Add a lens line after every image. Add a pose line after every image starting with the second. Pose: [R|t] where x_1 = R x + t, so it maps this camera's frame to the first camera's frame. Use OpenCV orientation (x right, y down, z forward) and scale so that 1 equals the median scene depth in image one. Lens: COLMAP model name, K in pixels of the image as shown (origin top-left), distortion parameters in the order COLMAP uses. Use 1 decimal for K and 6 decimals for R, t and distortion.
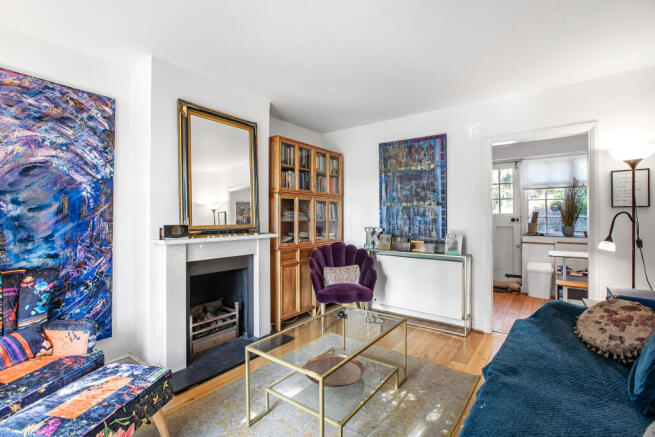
lens RADIAL K [[303.4, 0, 332.0], [0, 303.4, 216.1], [0, 0, 1]] dist [-0.000579, 0.000487]
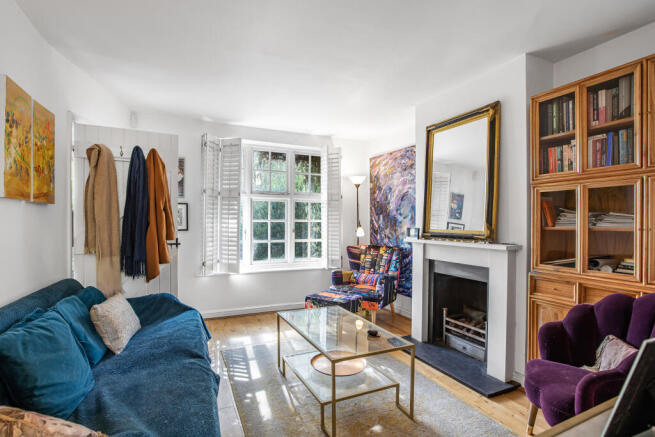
lens RADIAL K [[322.1, 0, 327.5], [0, 322.1, 218.5], [0, 0, 1]] dist [-0.000475, 0.000001]
pose [[-0.464076, -0.008591, -0.885754, 0.802580], [0.001487, 0.999944, -0.010477, 0.002958], [0.885794, -0.006179, -0.464037, 1.171193]]
